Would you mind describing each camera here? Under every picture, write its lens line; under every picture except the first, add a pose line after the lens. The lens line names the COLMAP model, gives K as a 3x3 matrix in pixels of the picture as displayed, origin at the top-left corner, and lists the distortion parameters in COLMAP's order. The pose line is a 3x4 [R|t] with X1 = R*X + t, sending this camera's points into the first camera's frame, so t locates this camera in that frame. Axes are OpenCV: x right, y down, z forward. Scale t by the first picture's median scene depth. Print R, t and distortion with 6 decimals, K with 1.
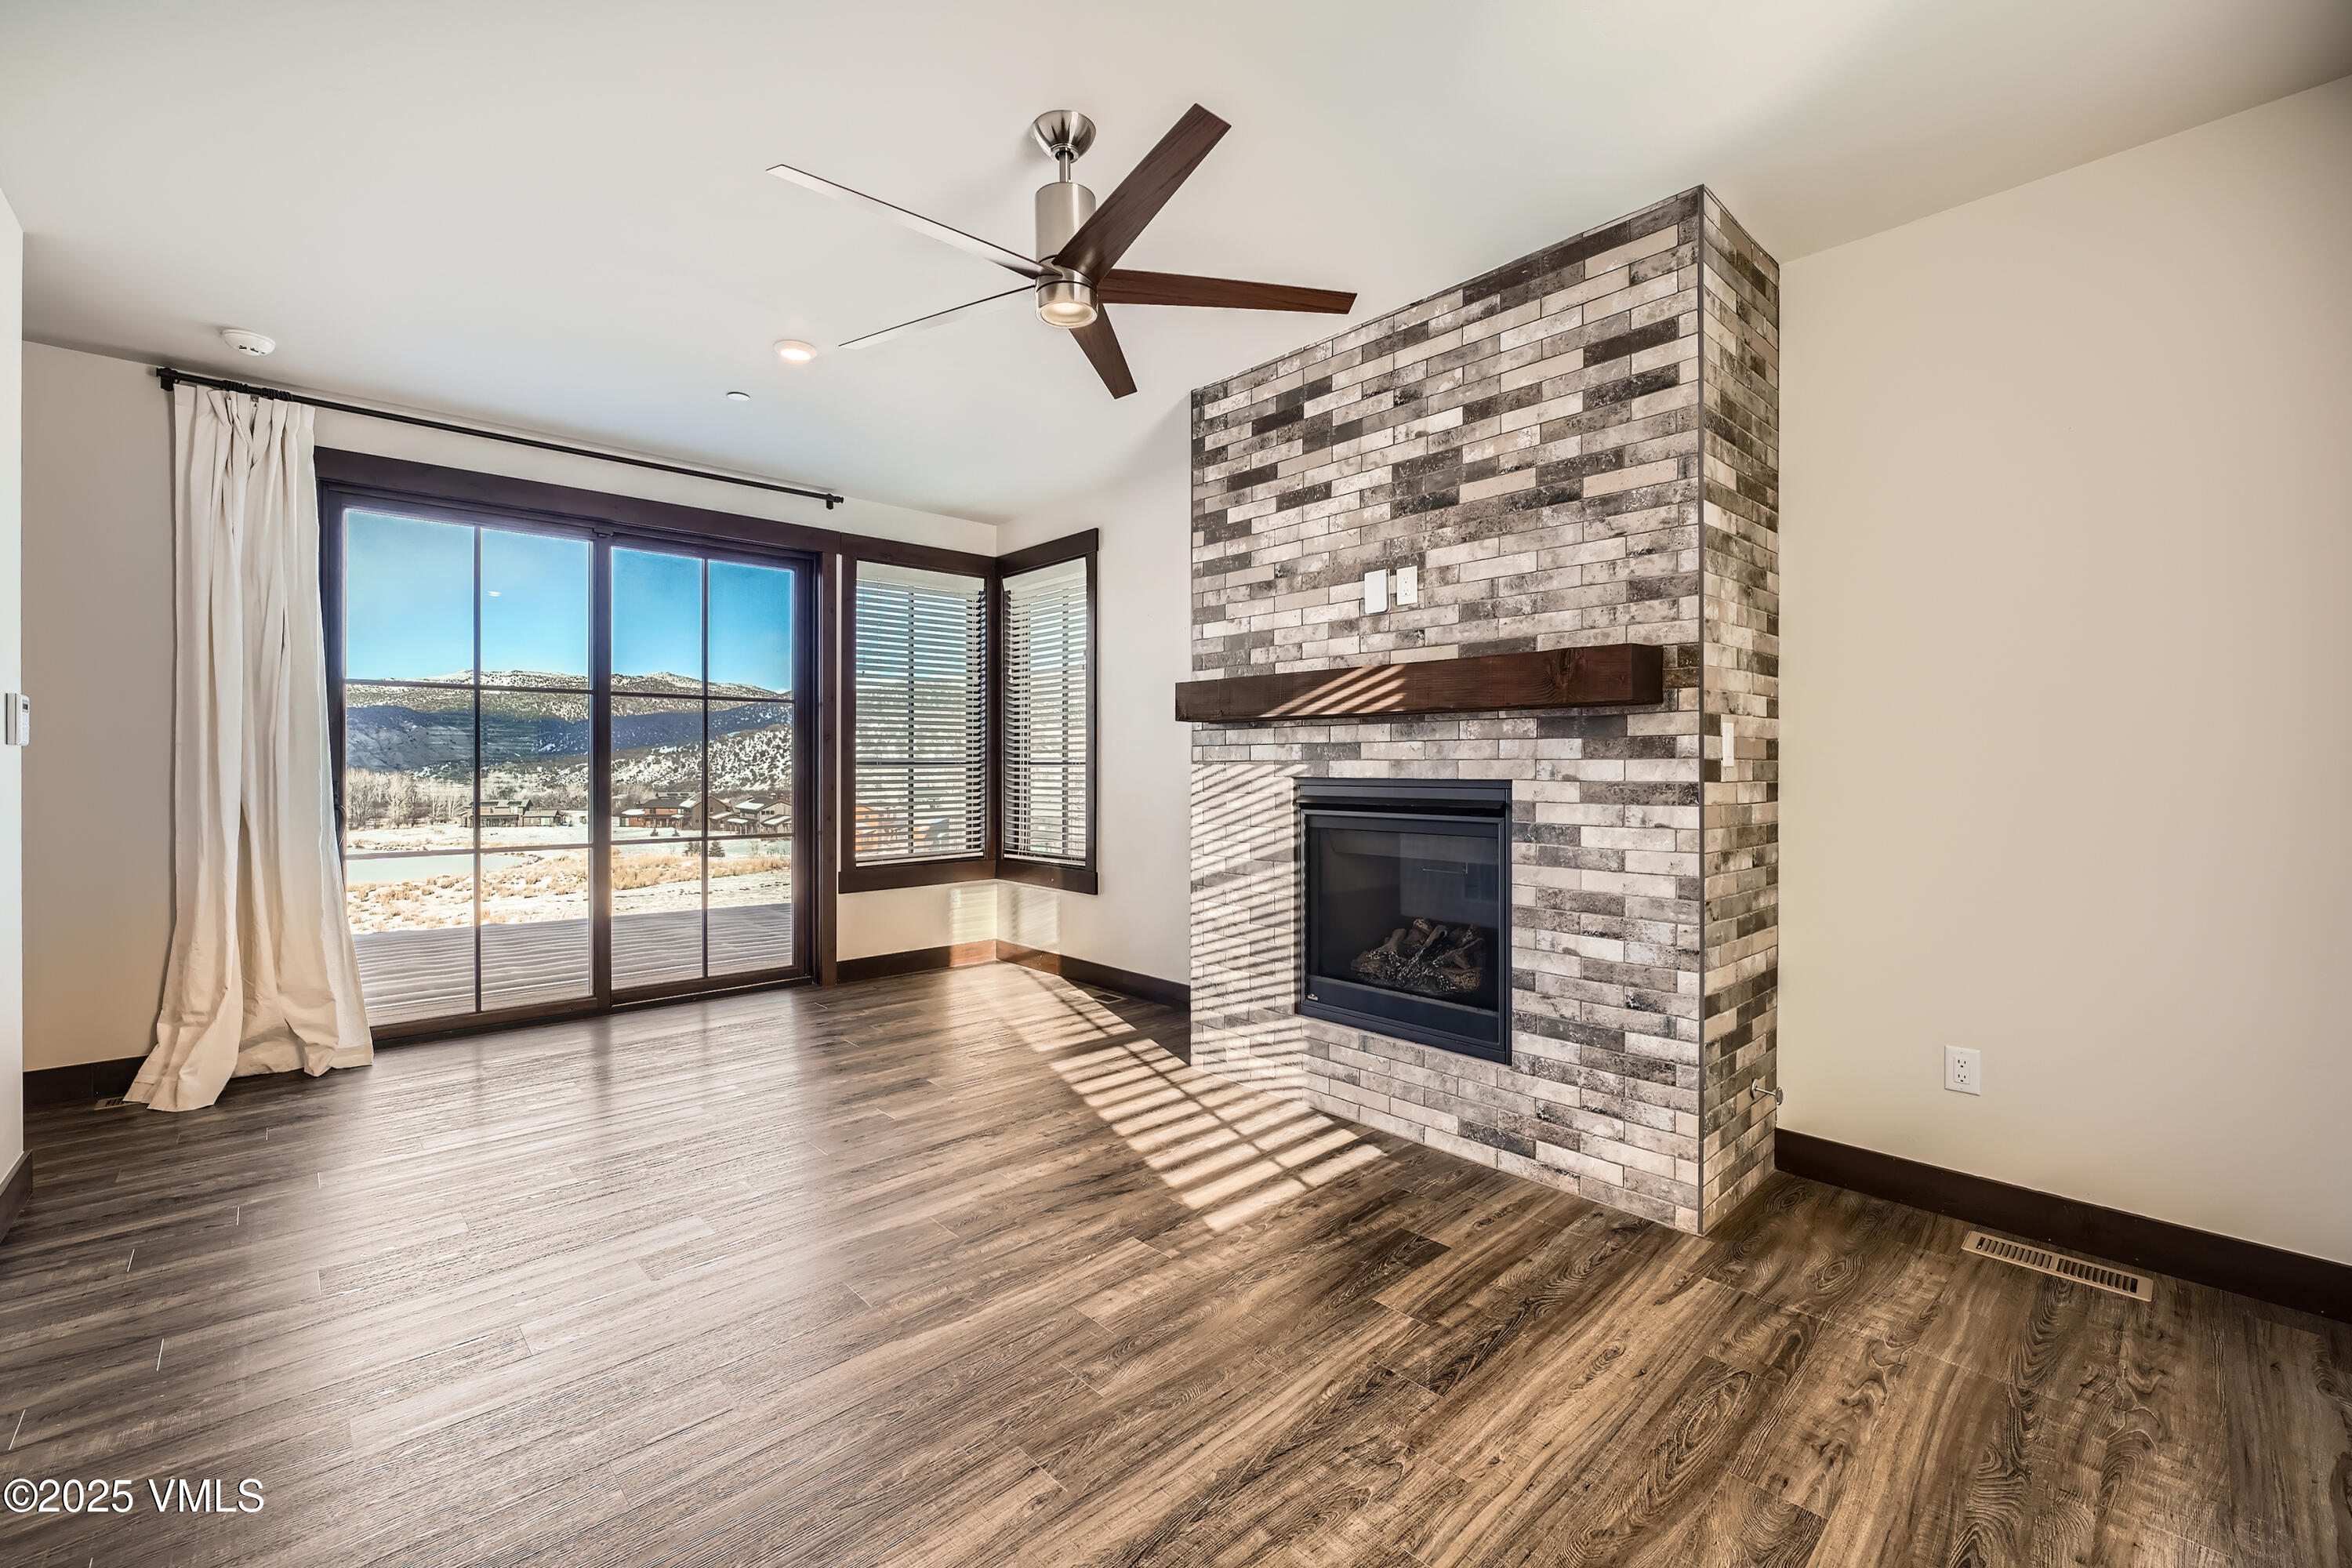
lens RADIAL K [[970.0, 0, 1163.9], [0, 970.0, 765.6], [0, 0, 1]] dist [-0.013018, -0.000362]
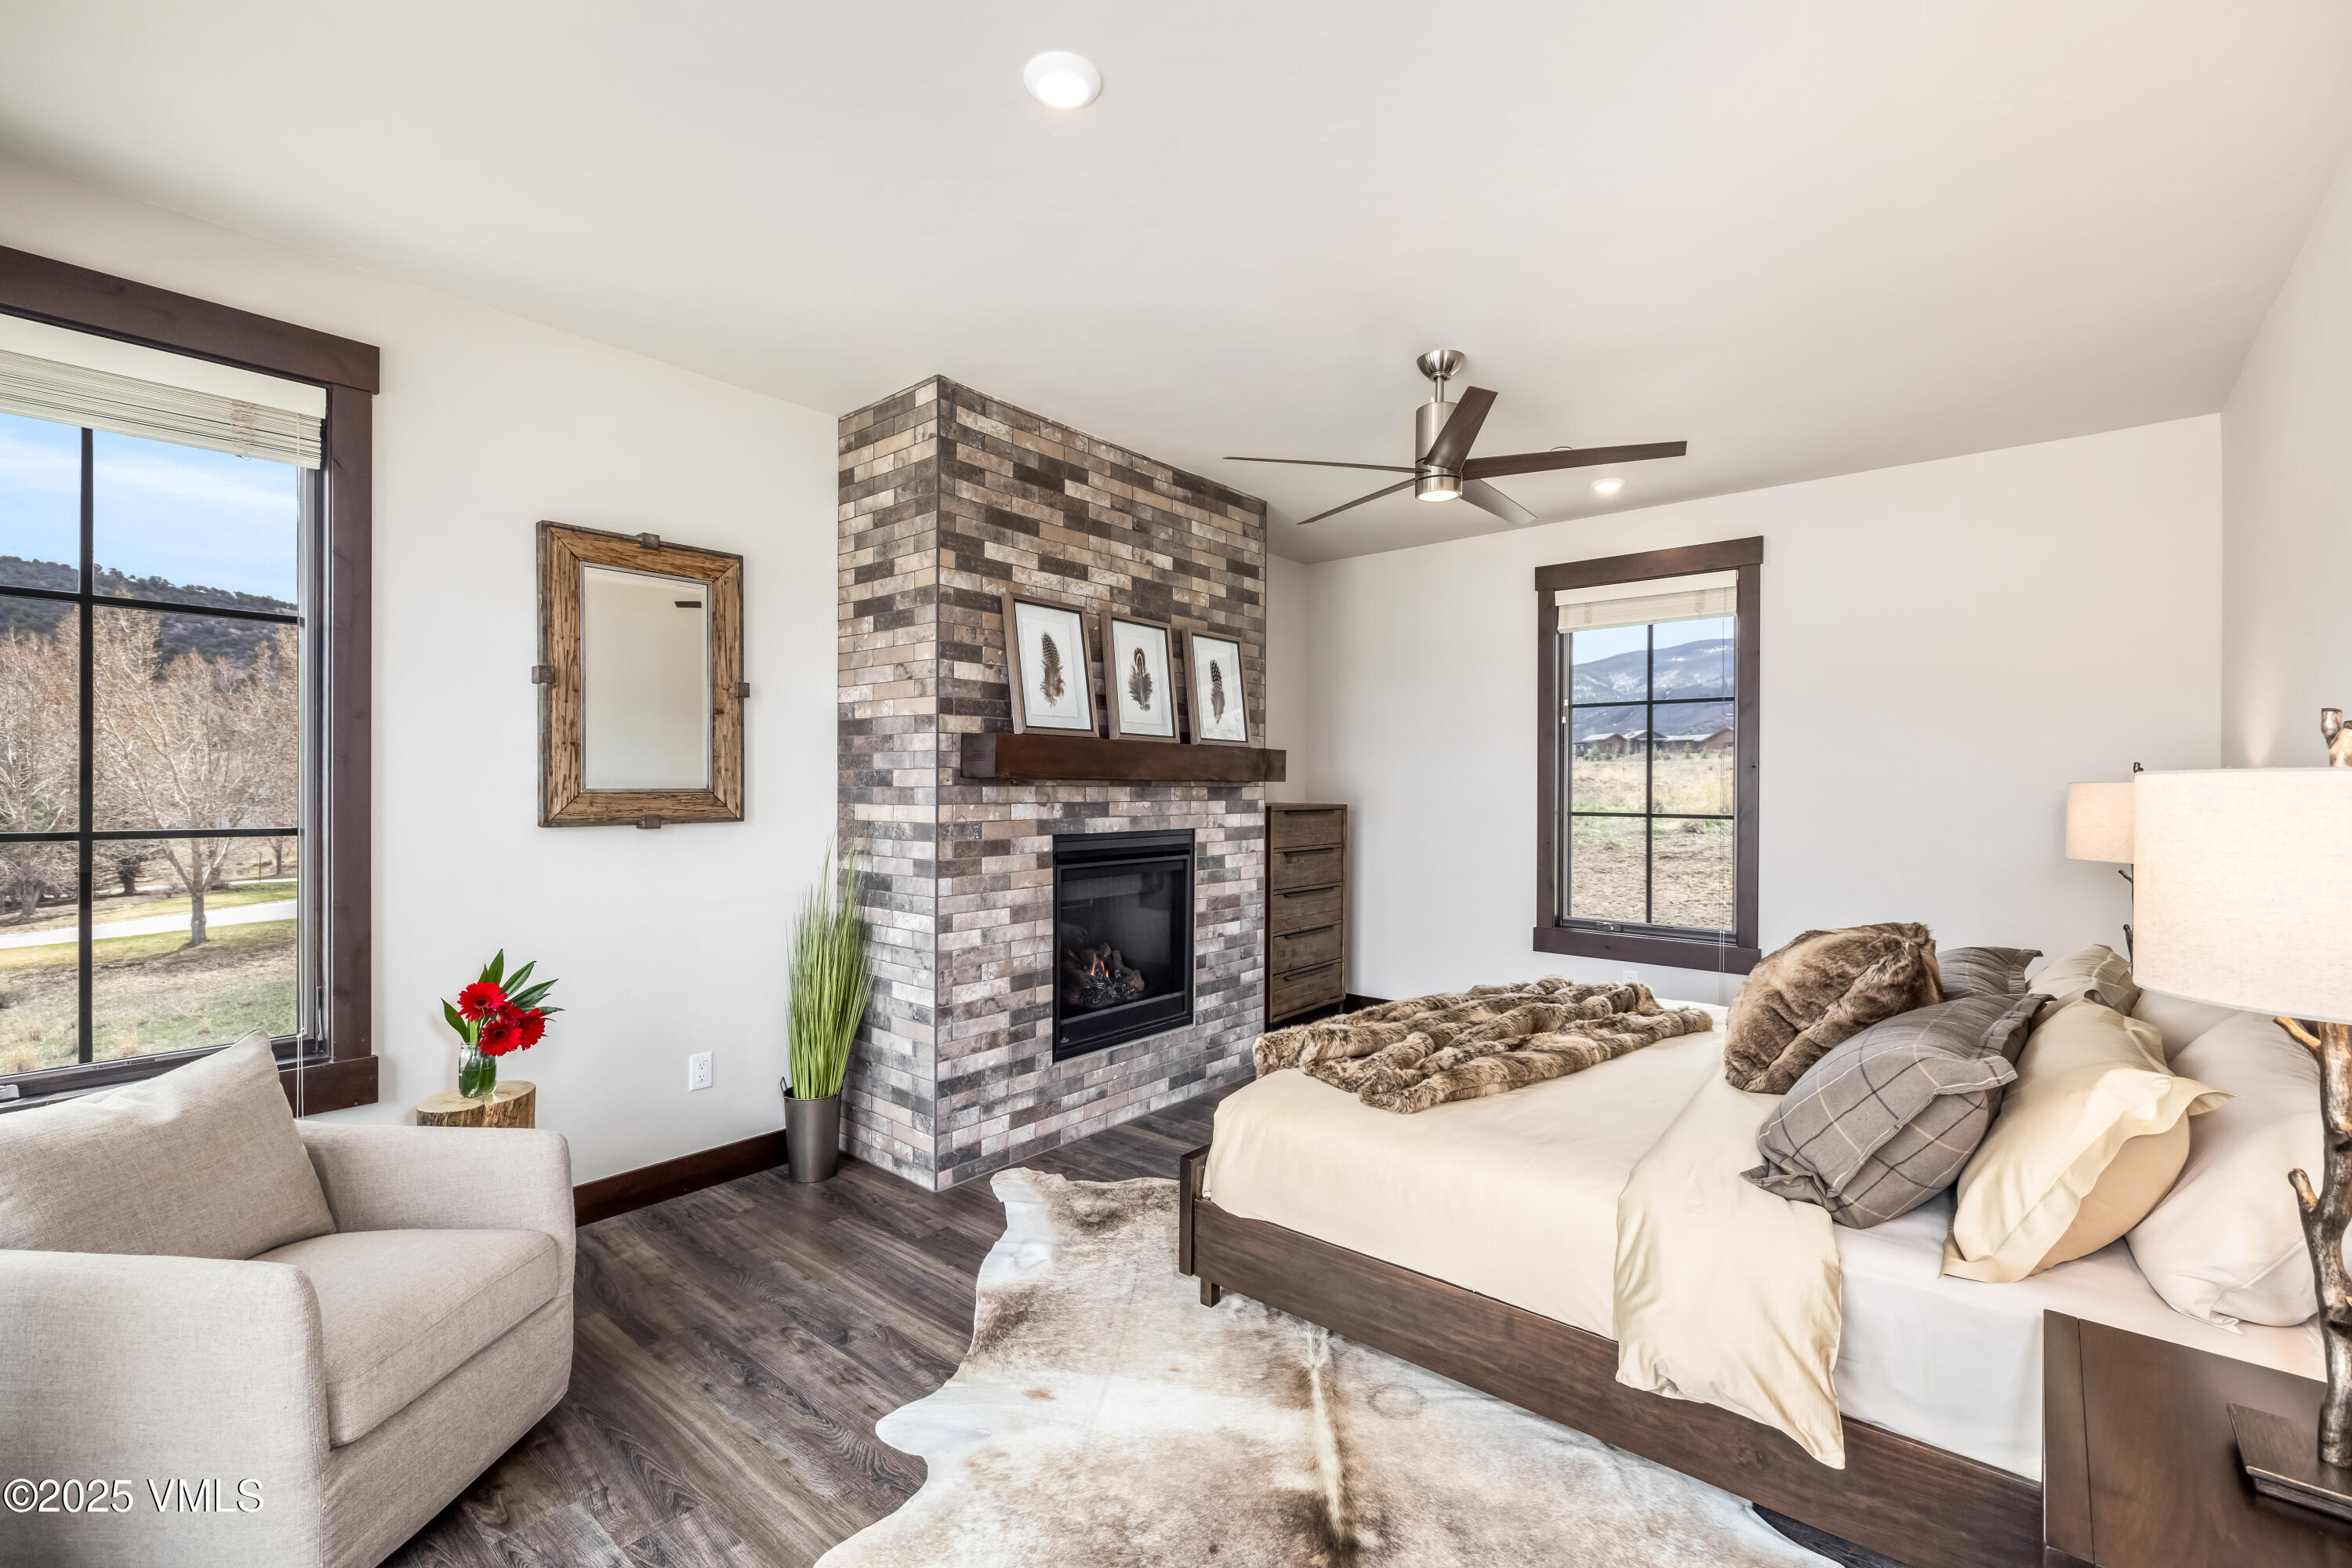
lens RADIAL K [[996.8, 0, 1167.1], [0, 996.8, 790.8], [0, 0, 1]] dist [-0.003457, 0.001999]
pose [[-0.122469, -0.002768, 0.992468, -1.090710], [-0.003782, 0.999990, 0.002323, -0.043813], [-0.992465, -0.003469, -0.122479, 1.176688]]
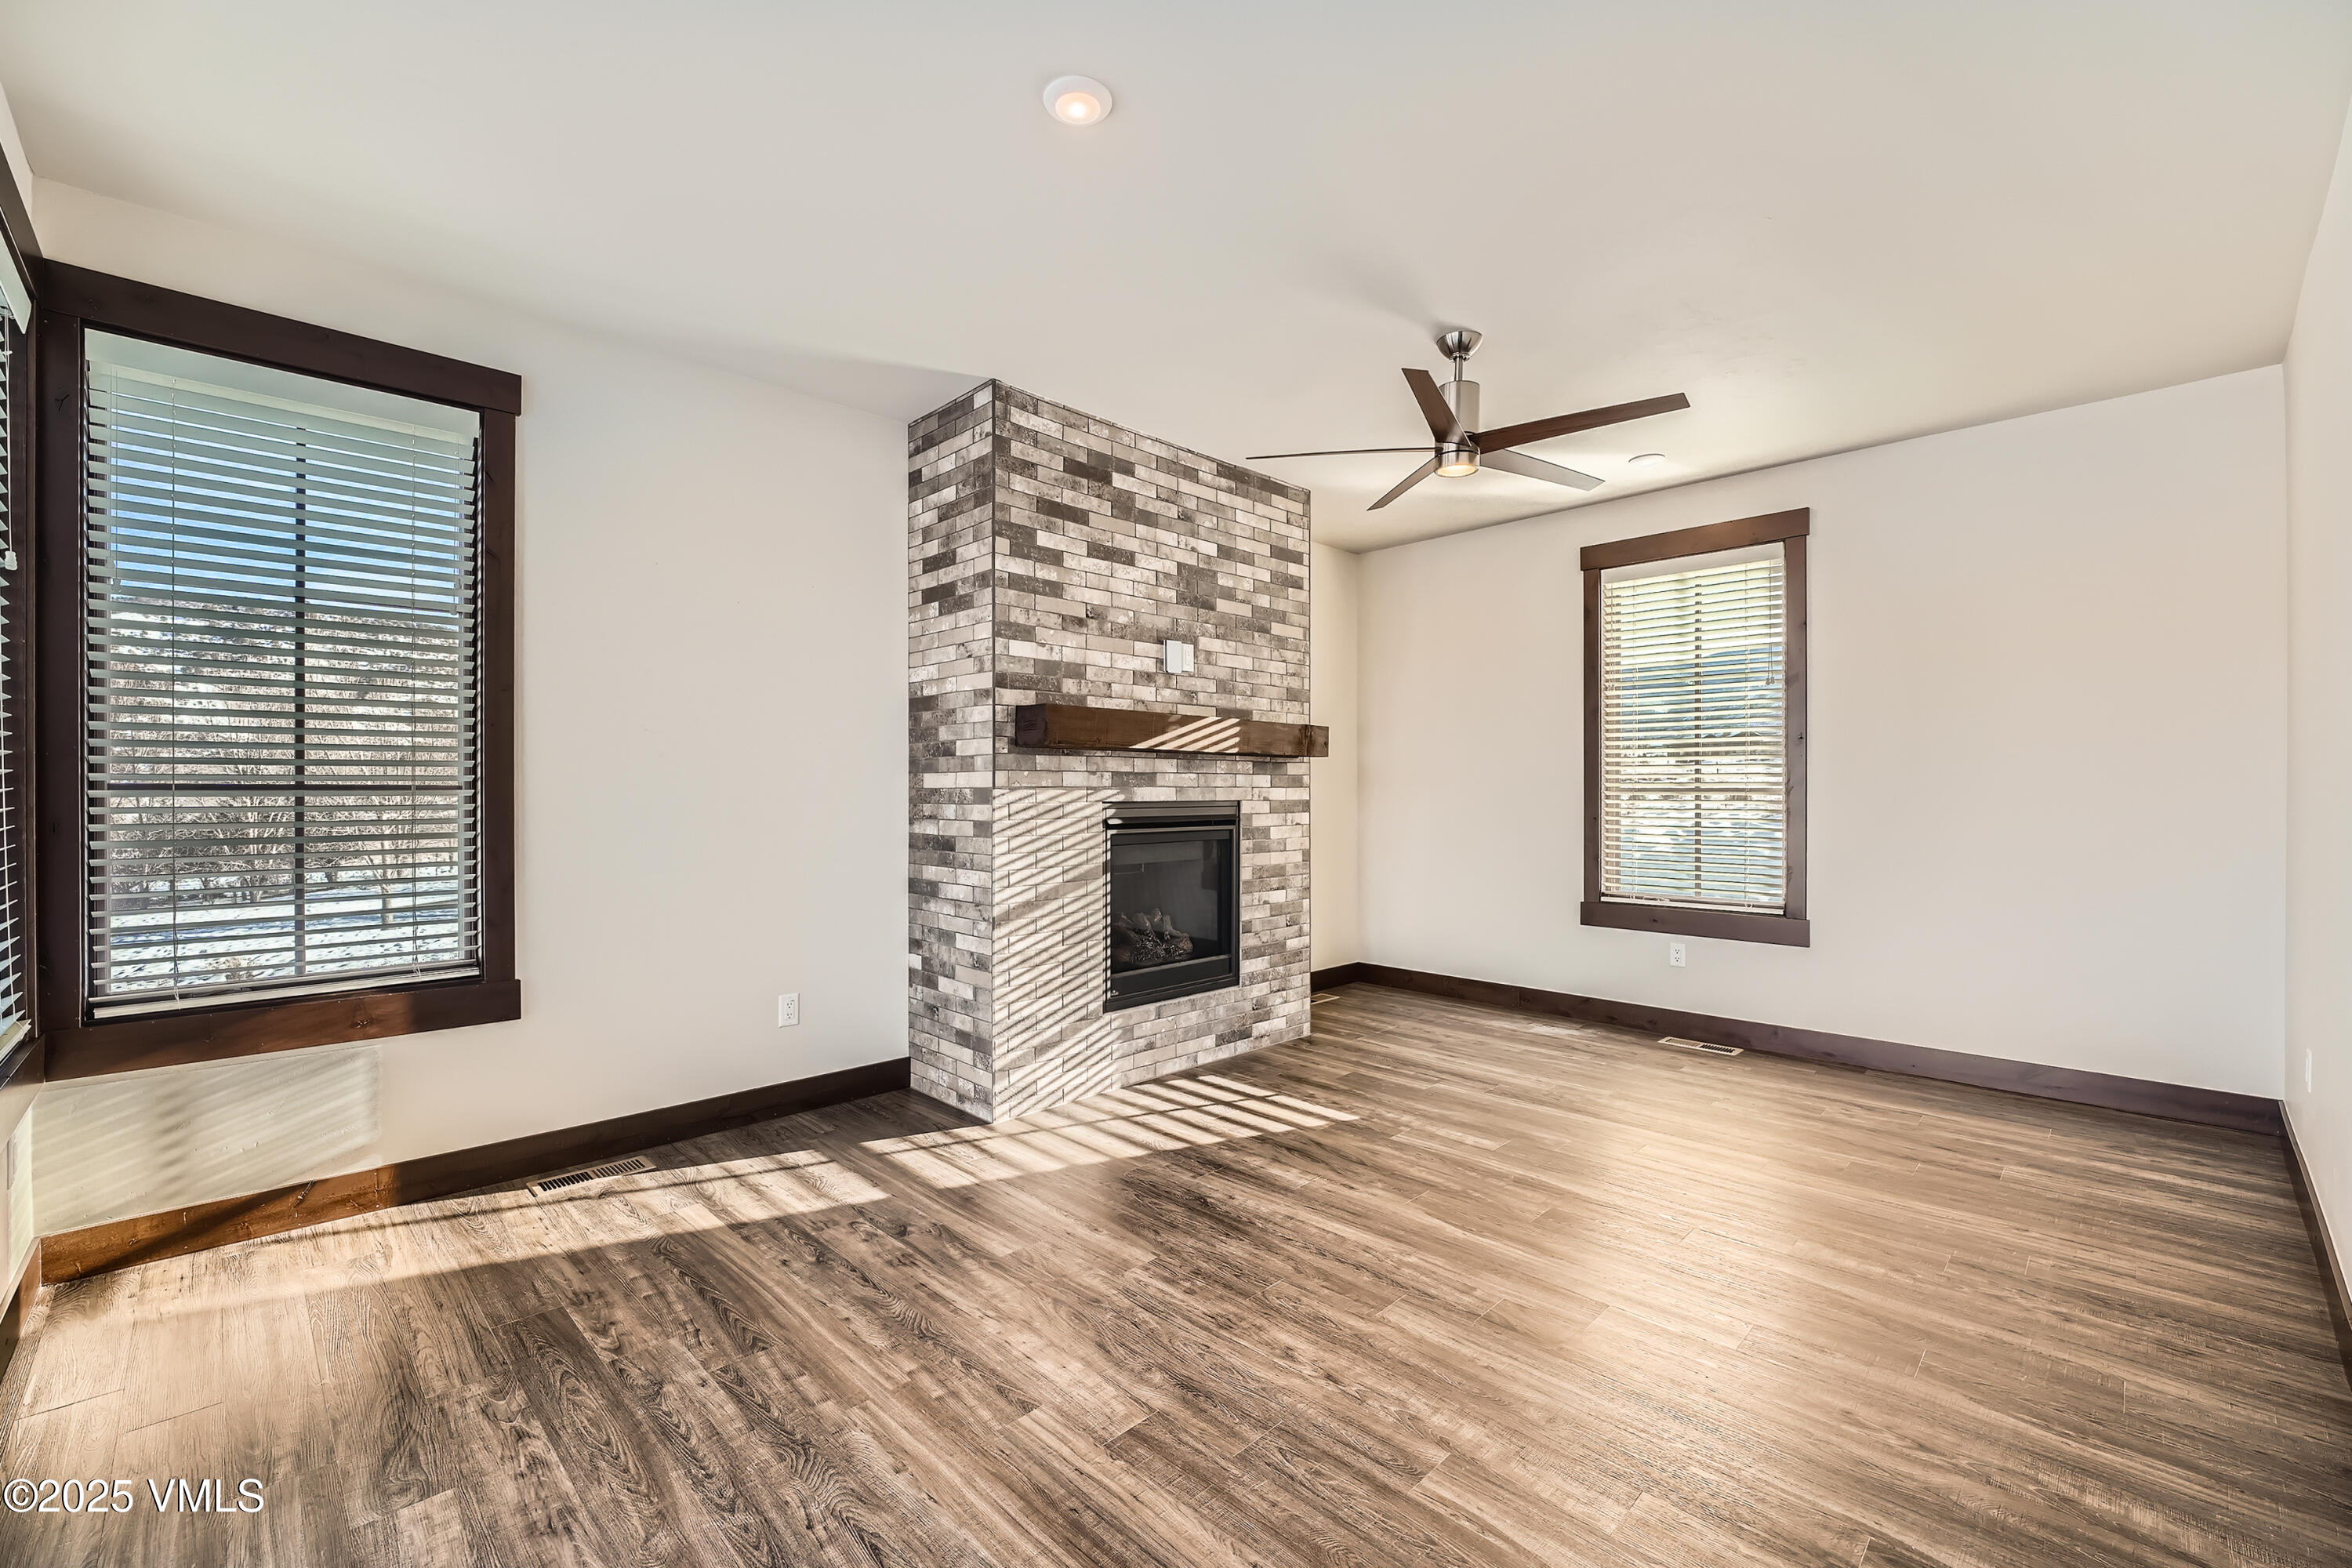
lens RADIAL K [[970.0, 0, 1150.1], [0, 970.0, 795.2], [0, 0, 1]] dist [-0.013018, -0.000362]
pose [[-0.022166, -0.002436, 0.999751, -1.144583], [0.000395, 0.999997, 0.002445, 0.002512], [-0.999754, 0.000449, -0.022165, 1.130319]]
